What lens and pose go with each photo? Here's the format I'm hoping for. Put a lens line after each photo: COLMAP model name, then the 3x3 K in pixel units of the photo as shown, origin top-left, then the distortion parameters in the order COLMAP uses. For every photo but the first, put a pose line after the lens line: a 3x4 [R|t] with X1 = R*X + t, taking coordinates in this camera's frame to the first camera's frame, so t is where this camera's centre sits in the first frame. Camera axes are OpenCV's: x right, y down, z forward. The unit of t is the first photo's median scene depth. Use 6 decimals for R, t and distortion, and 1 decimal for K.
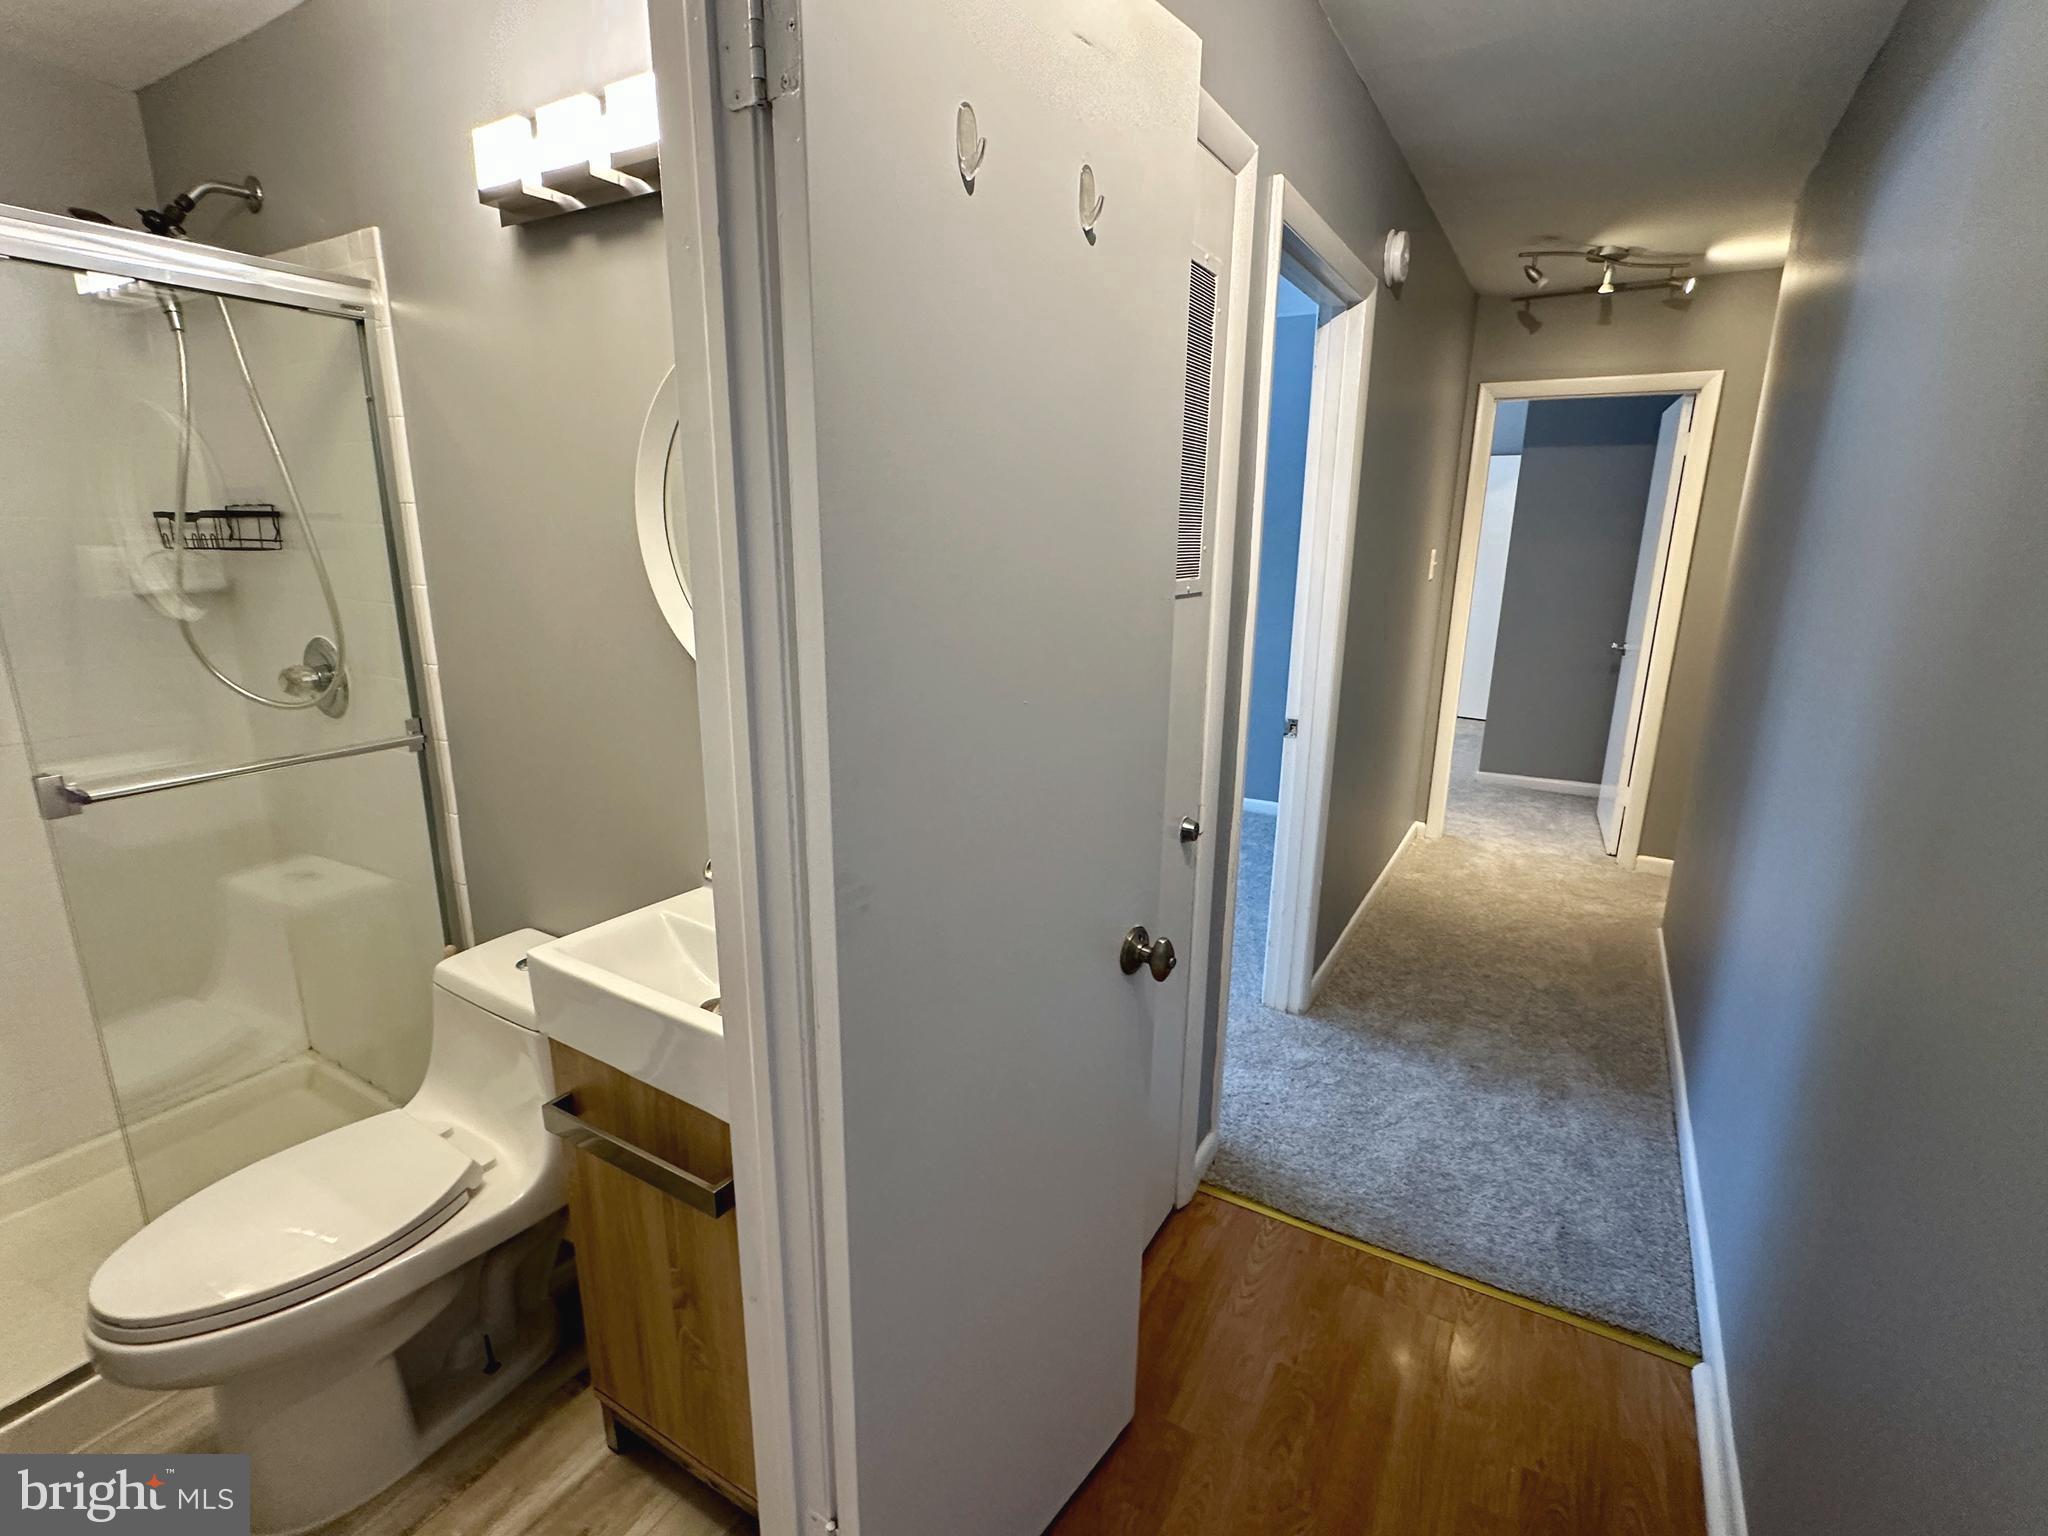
lens RADIAL K [[963.6, 0, 1029.5], [0, 963.6, 779.4], [0, 0, 1]] dist [-0.002647, -0.000295]
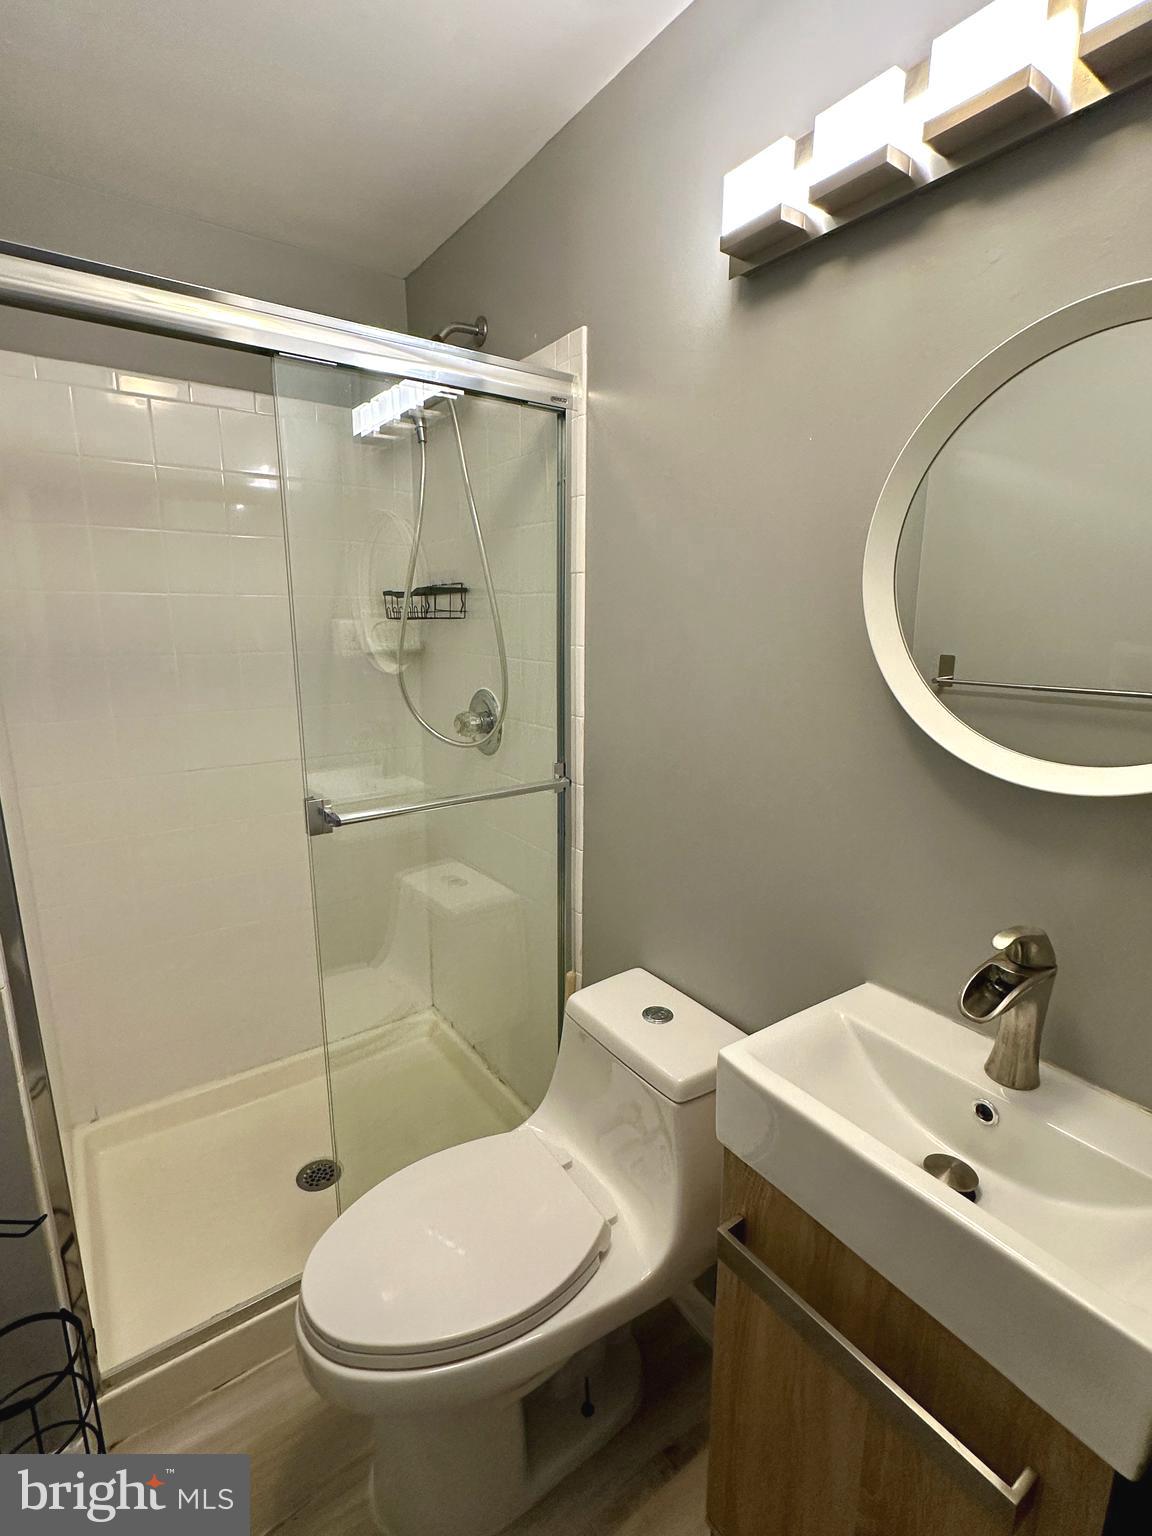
lens RADIAL K [[722.7, 0, 579.7], [0, 722.7, 771.2], [0, 0, 1]] dist [-0.002647, -0.000295]
pose [[0.915143, 0.073753, -0.396325, -0.286029], [-0.090478, 0.995618, -0.023643, -0.037242], [0.392845, 0.057496, 0.917806, 0.236336]]
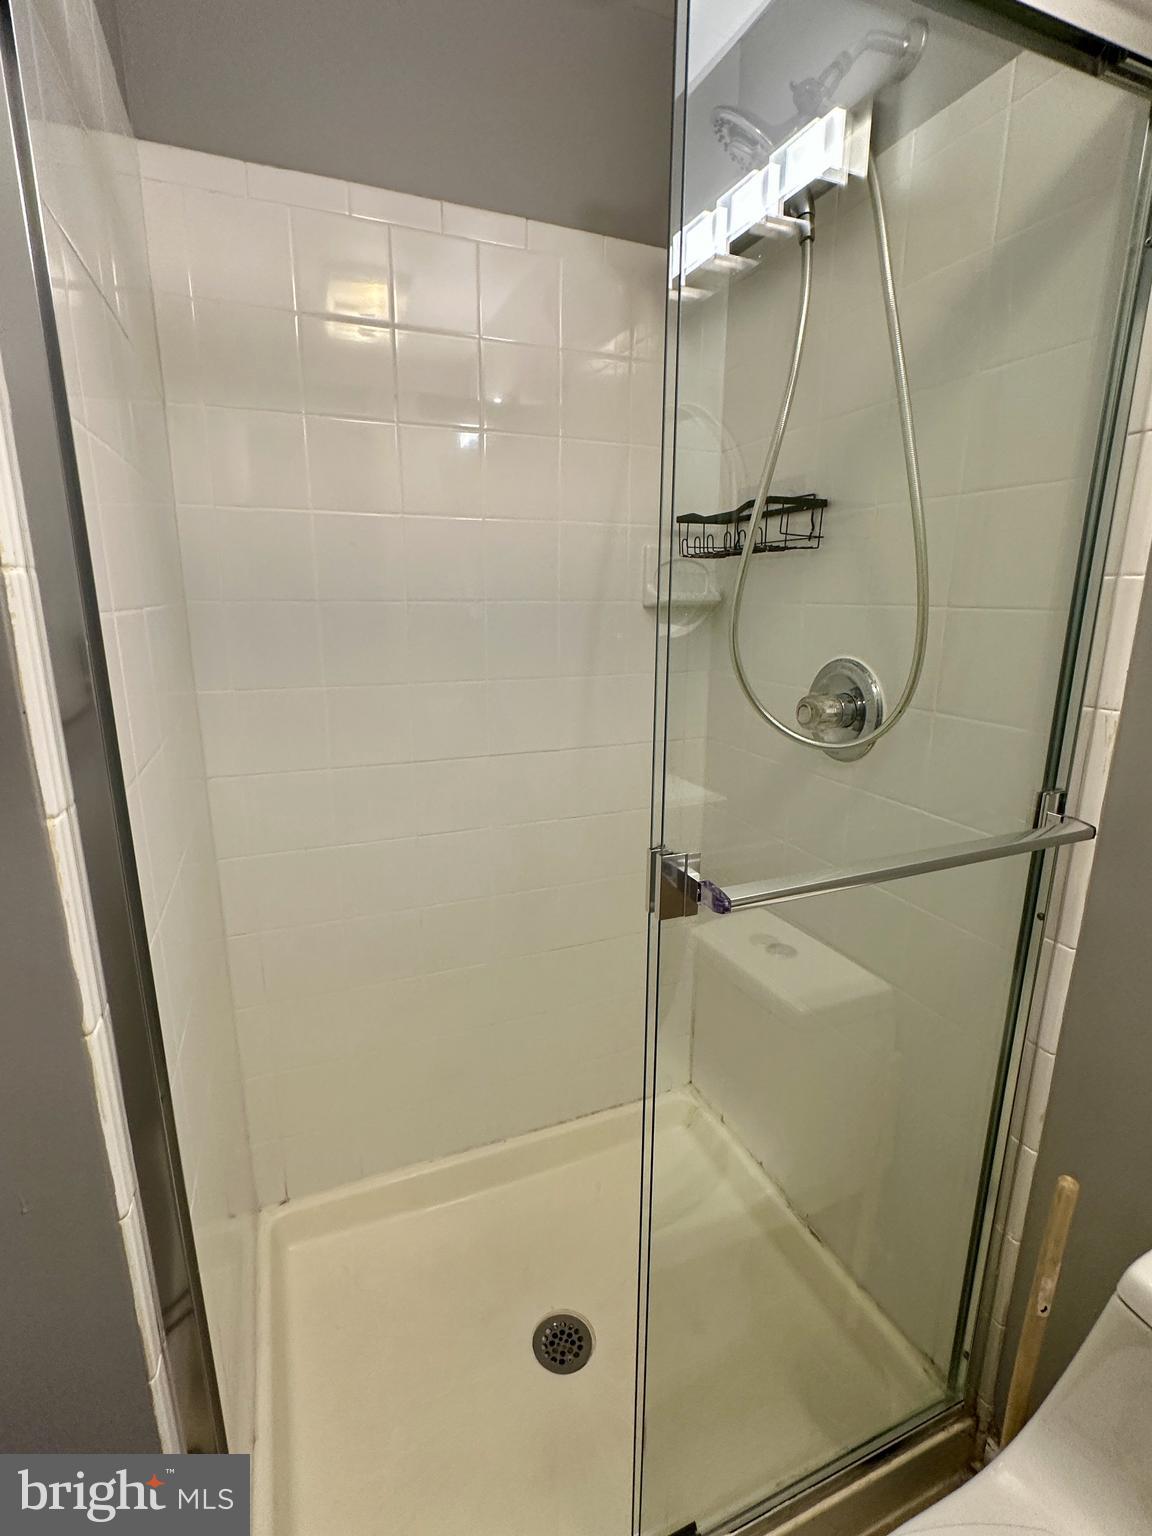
lens RADIAL K [[722.7, 0, 572.6], [0, 722.7, 767.0], [0, 0, 1]] dist [-0.002647, -0.000295]
pose [[0.798979, 0.127180, -0.587757, -0.627491], [-0.138502, 0.990022, 0.025948, -0.050321], [0.585192, 0.060673, 0.808621, 0.448465]]
